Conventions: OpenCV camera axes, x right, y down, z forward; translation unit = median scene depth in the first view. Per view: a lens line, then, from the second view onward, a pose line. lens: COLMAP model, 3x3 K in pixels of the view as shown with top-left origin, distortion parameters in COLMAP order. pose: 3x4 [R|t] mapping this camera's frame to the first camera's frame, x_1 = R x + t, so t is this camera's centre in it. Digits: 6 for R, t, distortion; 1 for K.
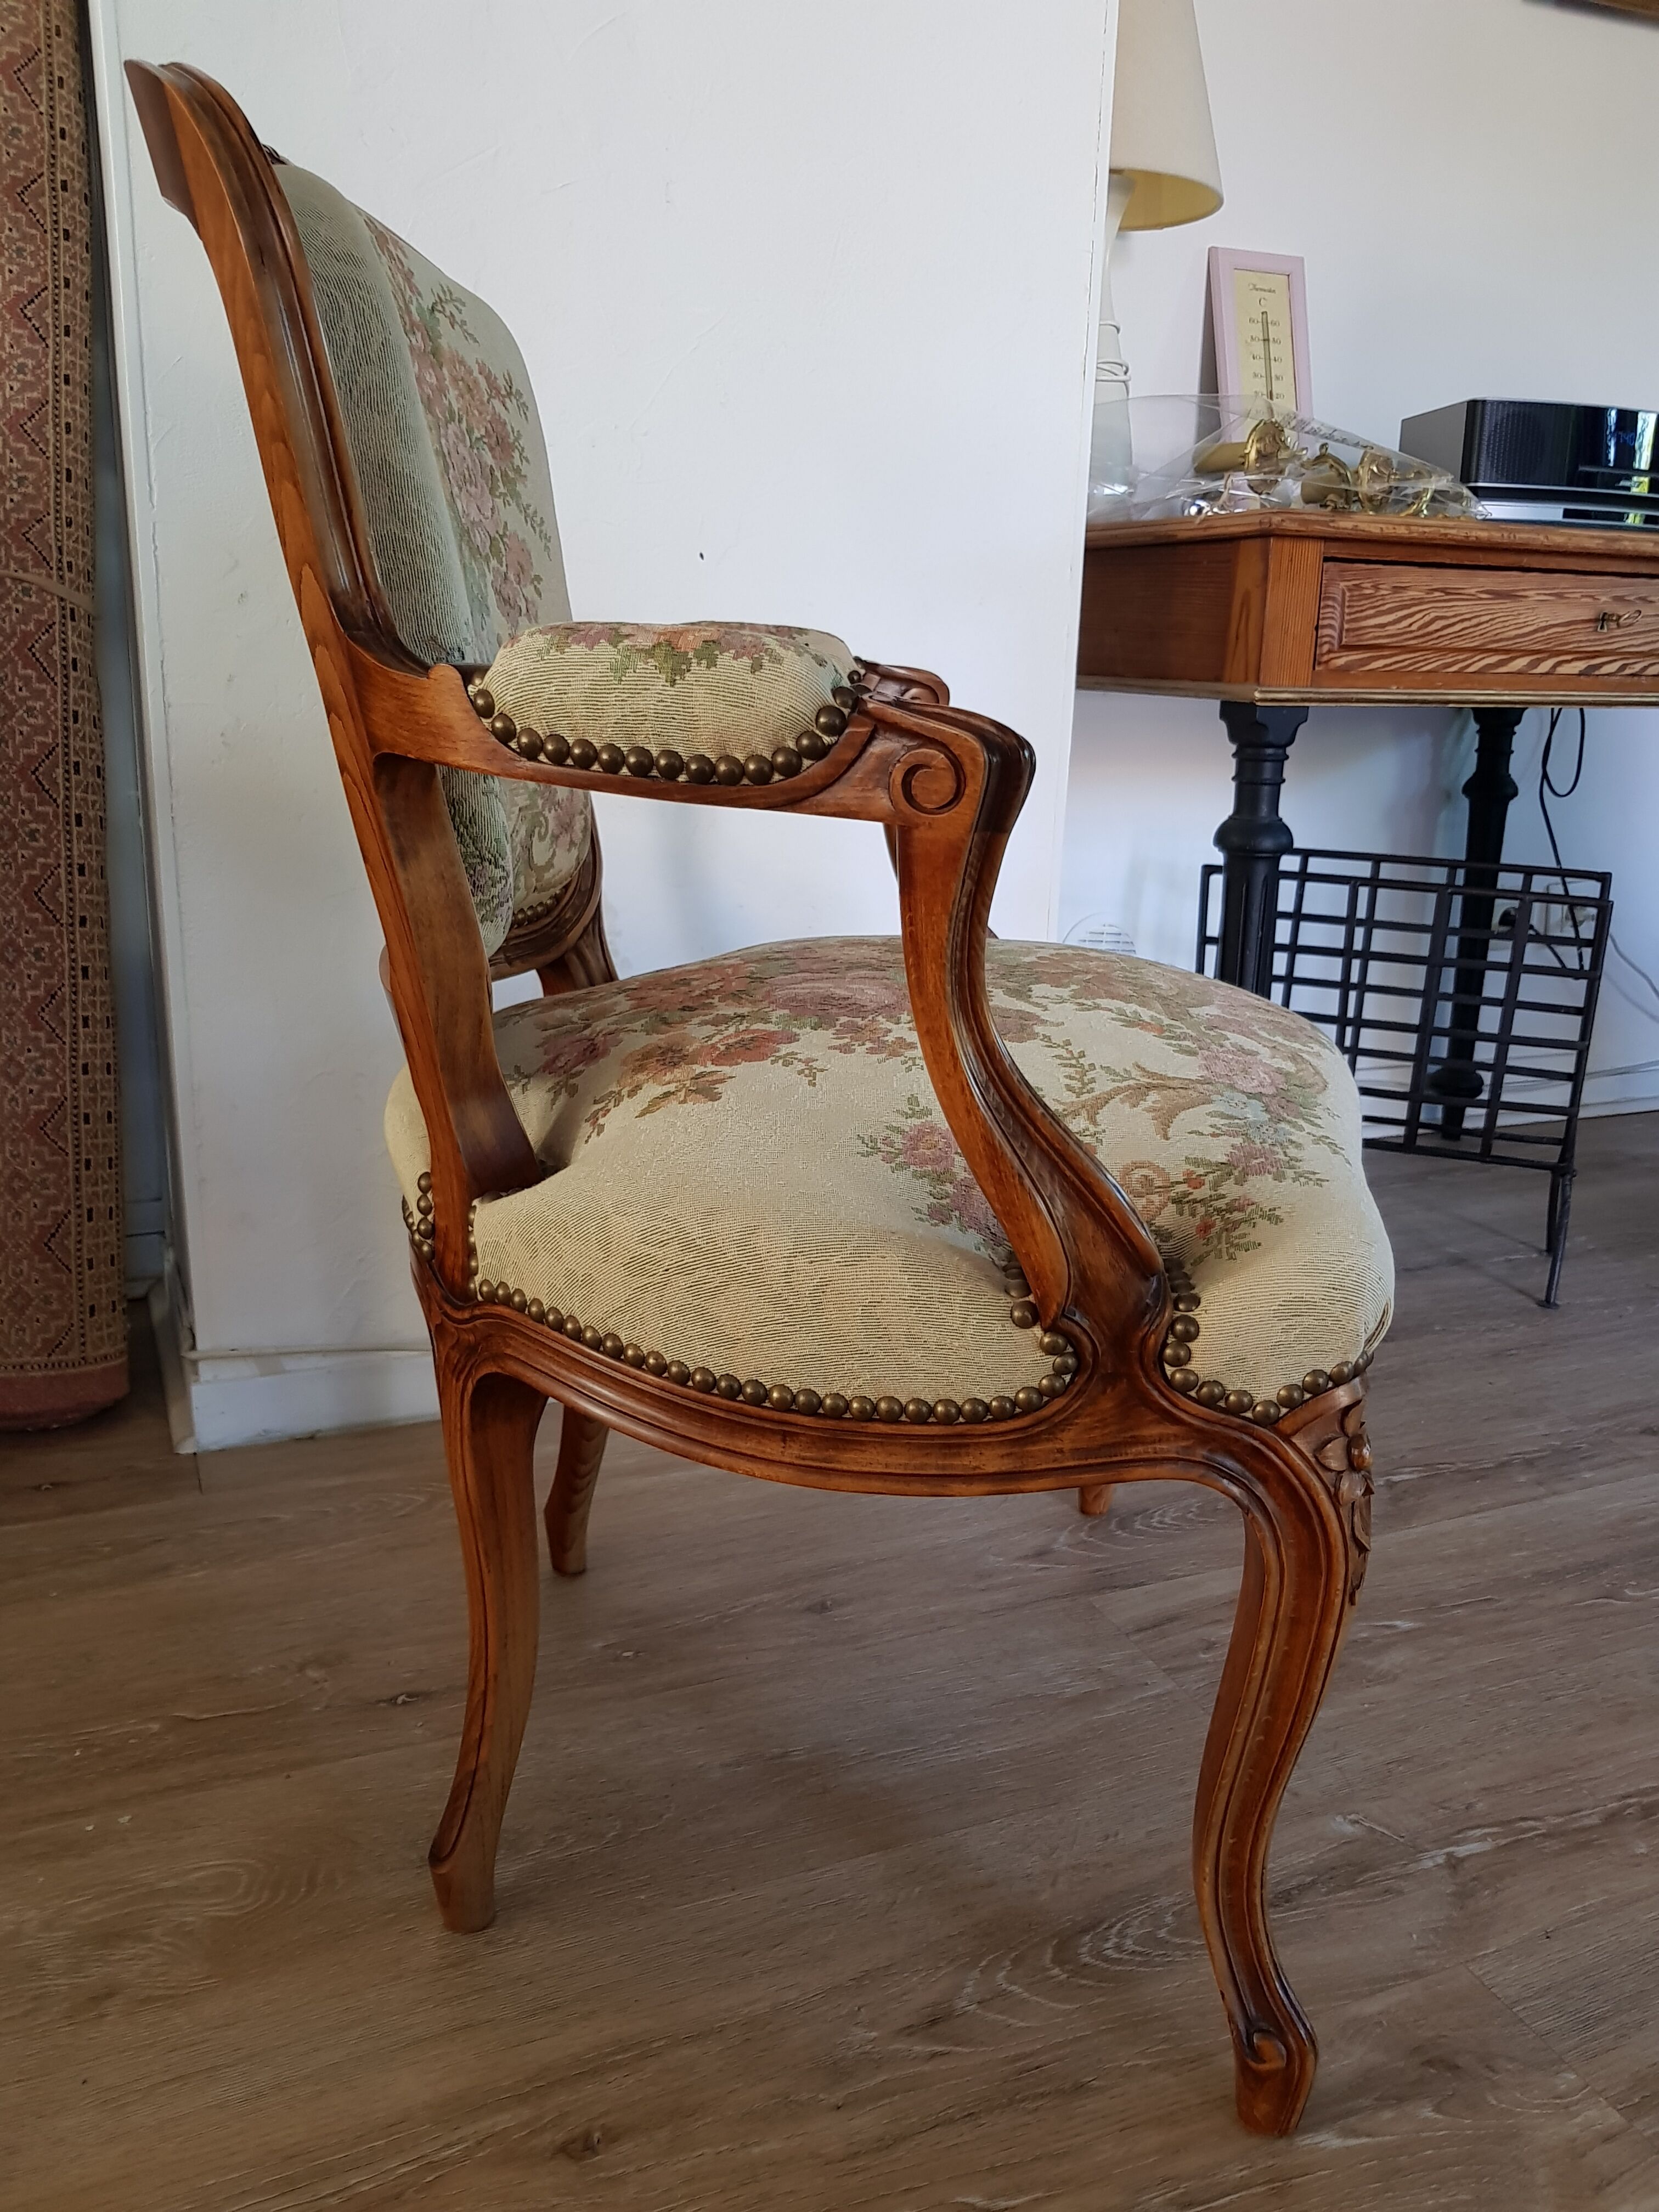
lens RADIAL K [[1734.1, 0, 757.6], [0, 1734.1, 1176.4], [0, 0, 1]] dist [-0.042942, 0.005104]
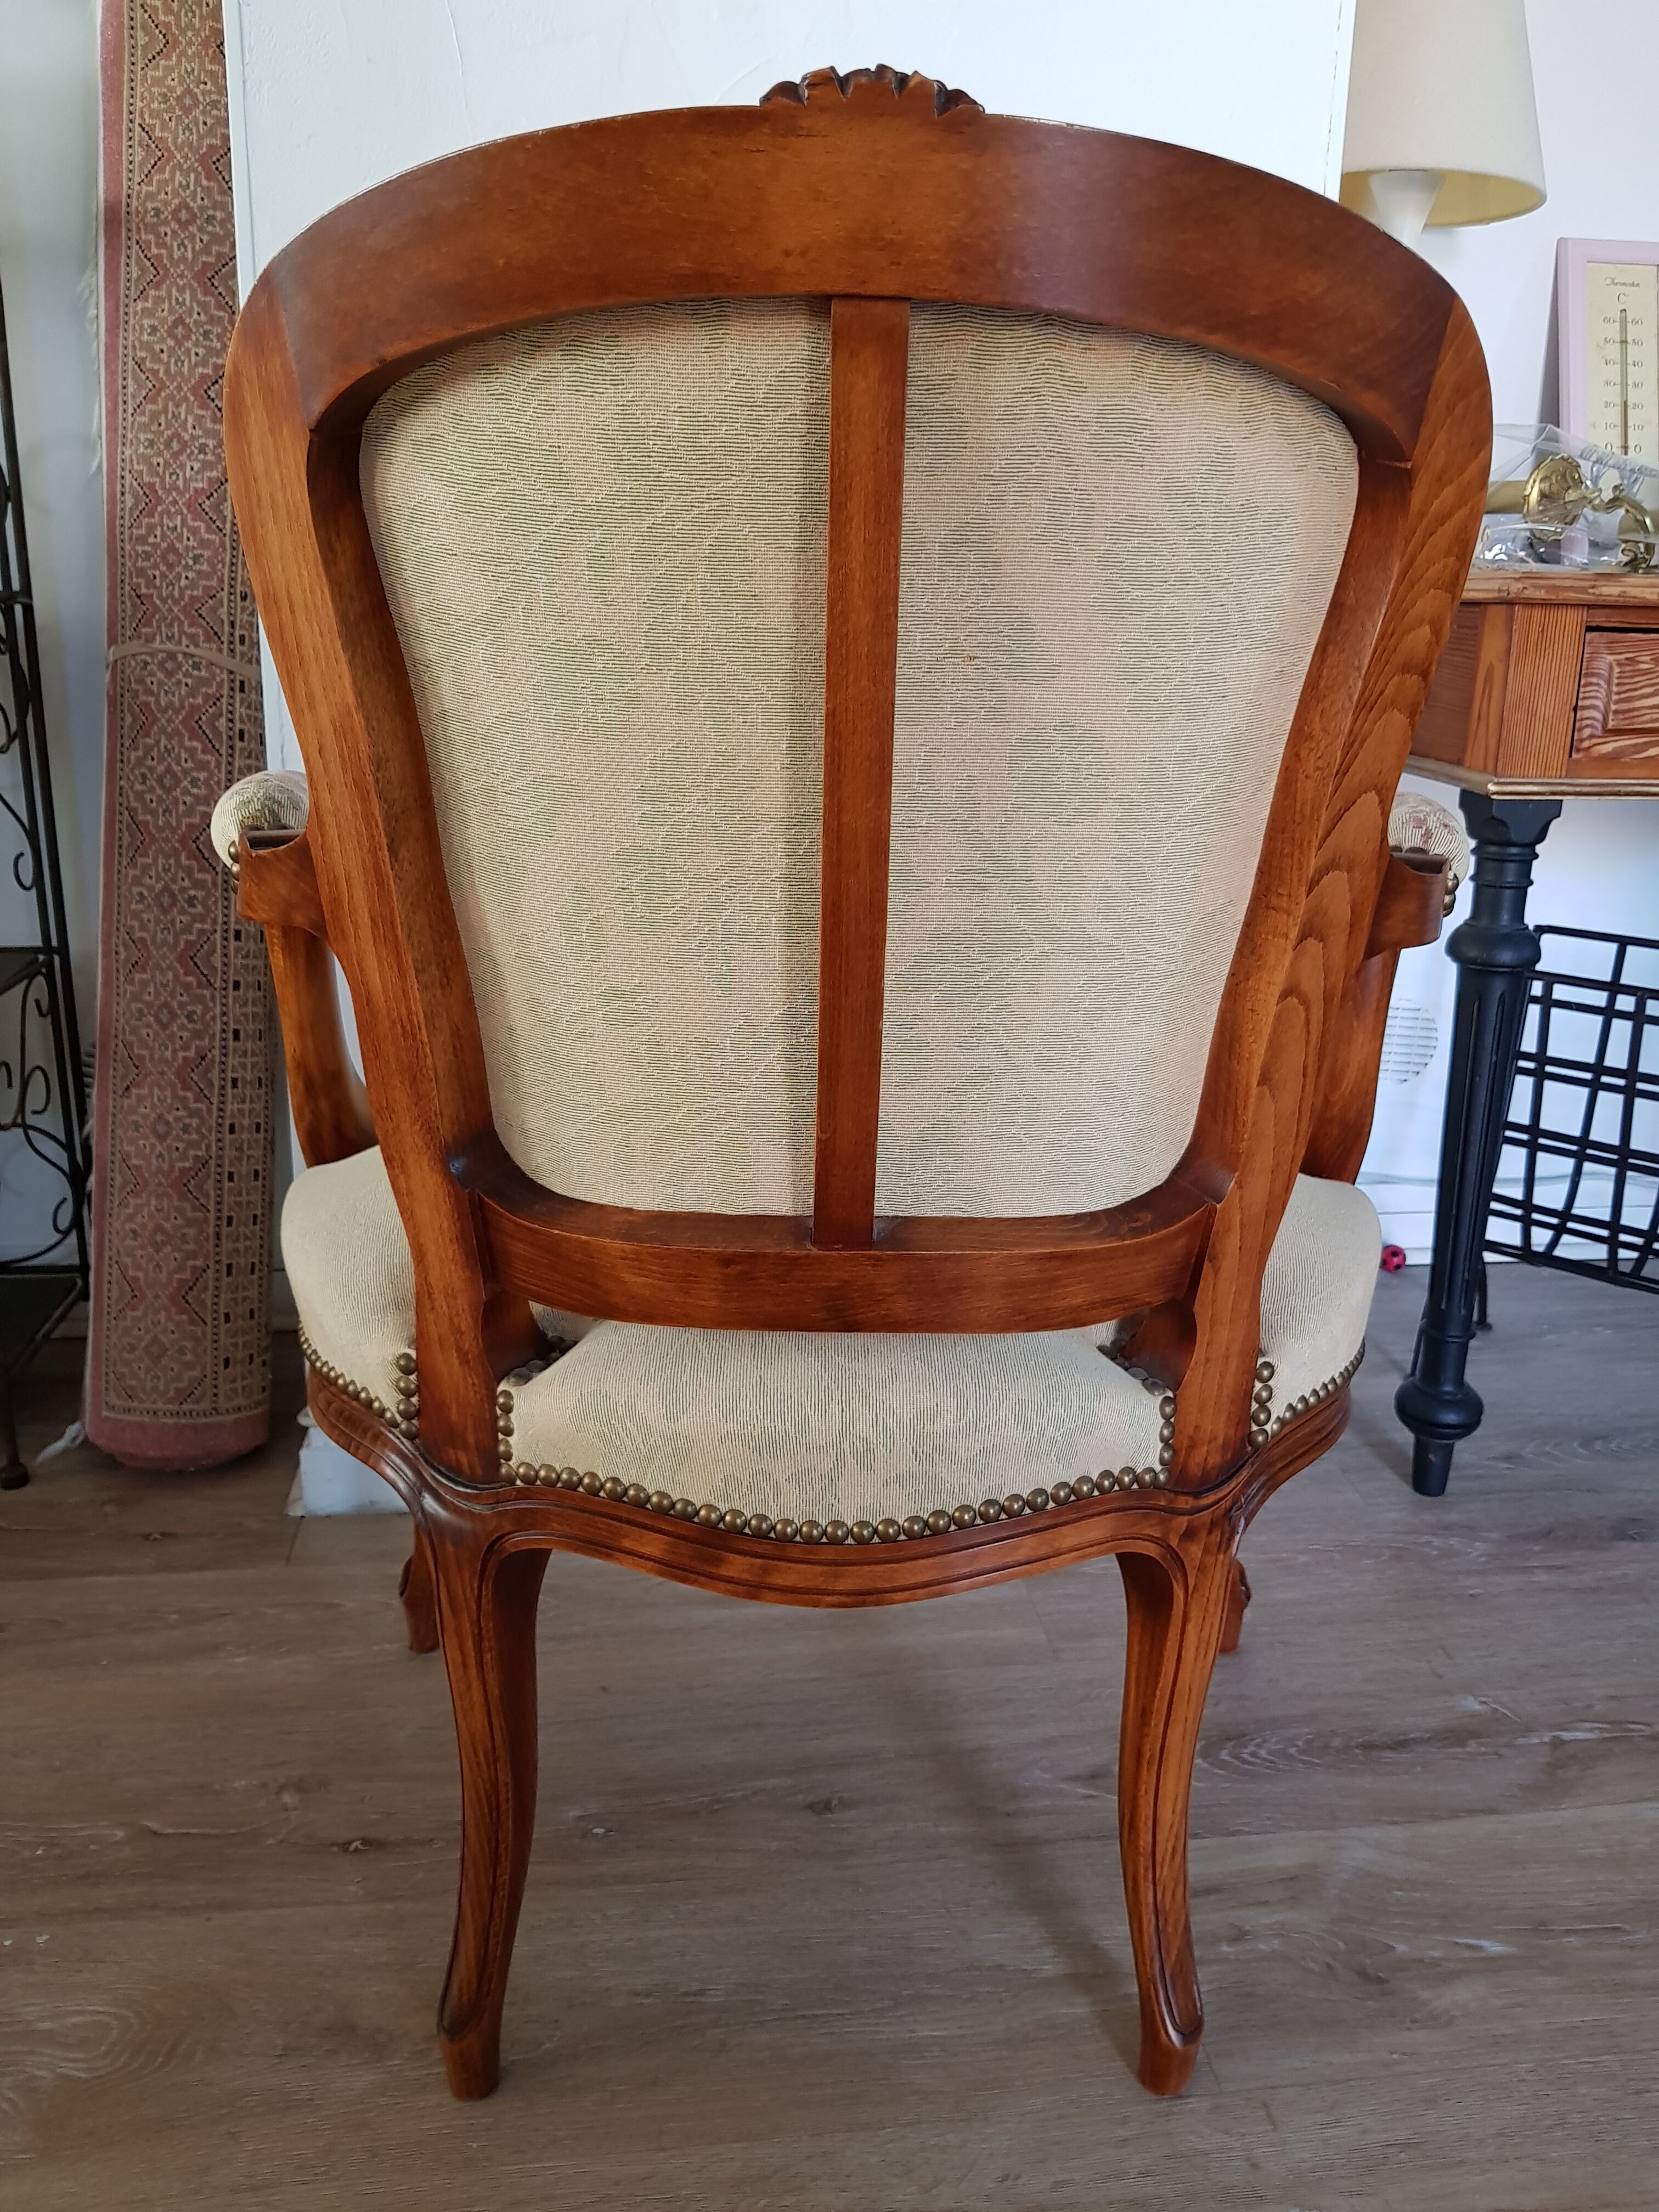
lens RADIAL K [[1734.1, 0, 830.1], [0, 1734.1, 1100.1], [0, 0, 1]] dist [-0.042942, 0.005104]
pose [[0.966042, 0.071171, -0.248389, 0.217542], [-0.072785, 0.997344, 0.002695, -0.114440], [0.247921, 0.015475, 0.968657, 0.102417]]
